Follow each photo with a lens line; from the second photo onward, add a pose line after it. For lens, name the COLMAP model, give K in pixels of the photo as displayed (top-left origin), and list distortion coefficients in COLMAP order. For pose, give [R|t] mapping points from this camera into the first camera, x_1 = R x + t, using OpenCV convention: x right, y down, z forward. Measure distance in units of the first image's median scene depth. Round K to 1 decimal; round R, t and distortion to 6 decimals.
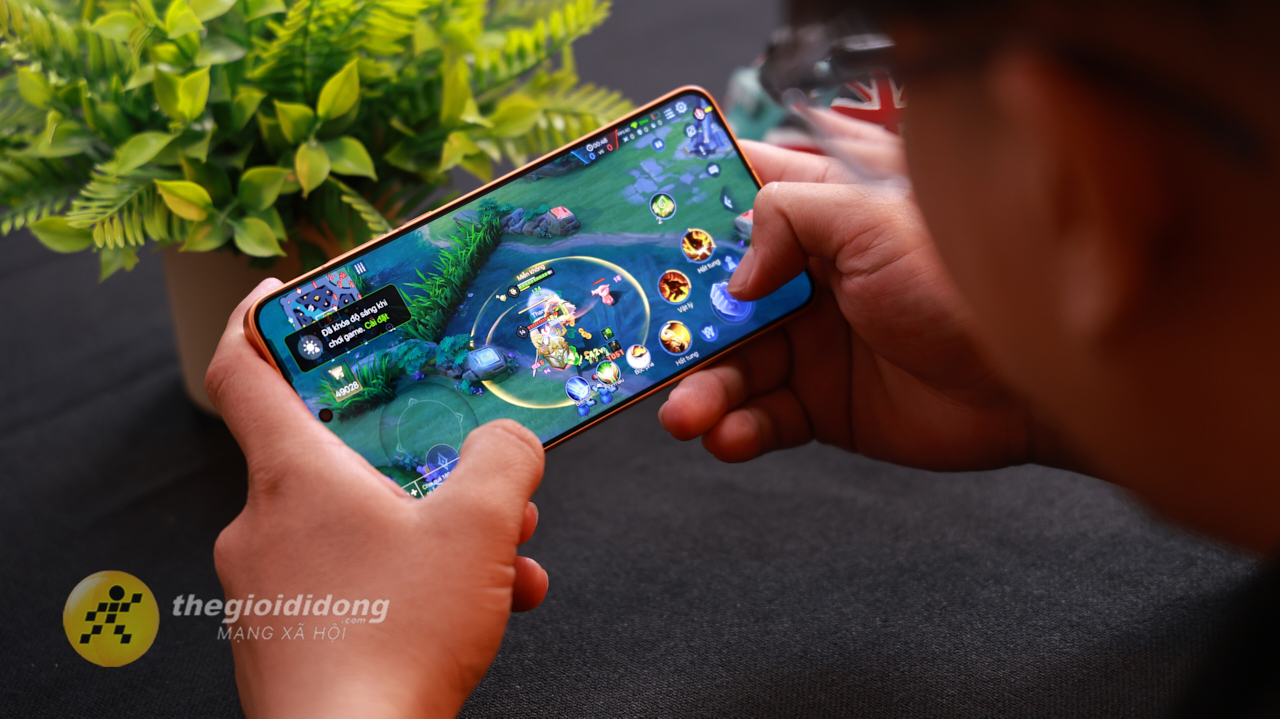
lens RADIAL K [[3628.6, 0, 643.6], [0, 3628.6, 355.9], [0, 0, 1]] dist [0.512040, 0.000000]
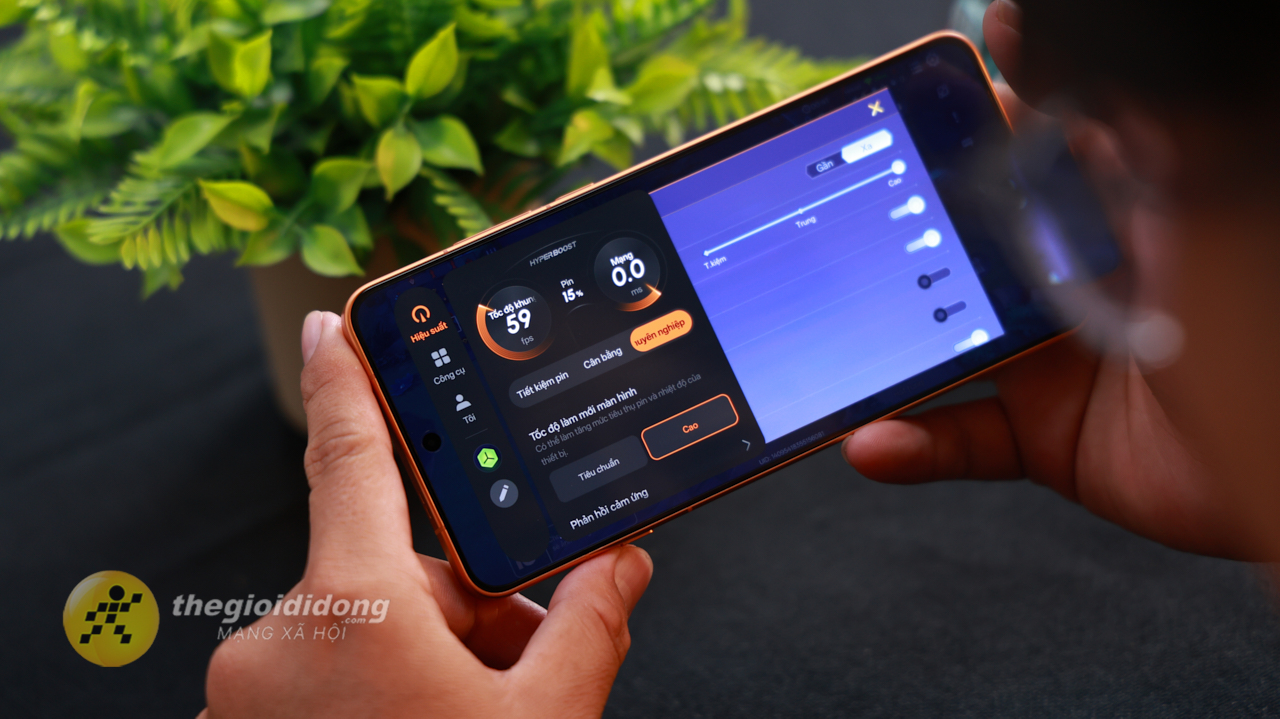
lens RADIAL K [[3628.6, 0, 629.7], [0, 3628.6, 357.0], [0, 0, 1]] dist [0.512040, 0.000000]
pose [[0.995388, 0.009315, -0.095477, 0.034607], [-0.001687, 0.996820, 0.079667, -0.071396], [0.095915, -0.079138, 0.992239, 0.213771]]
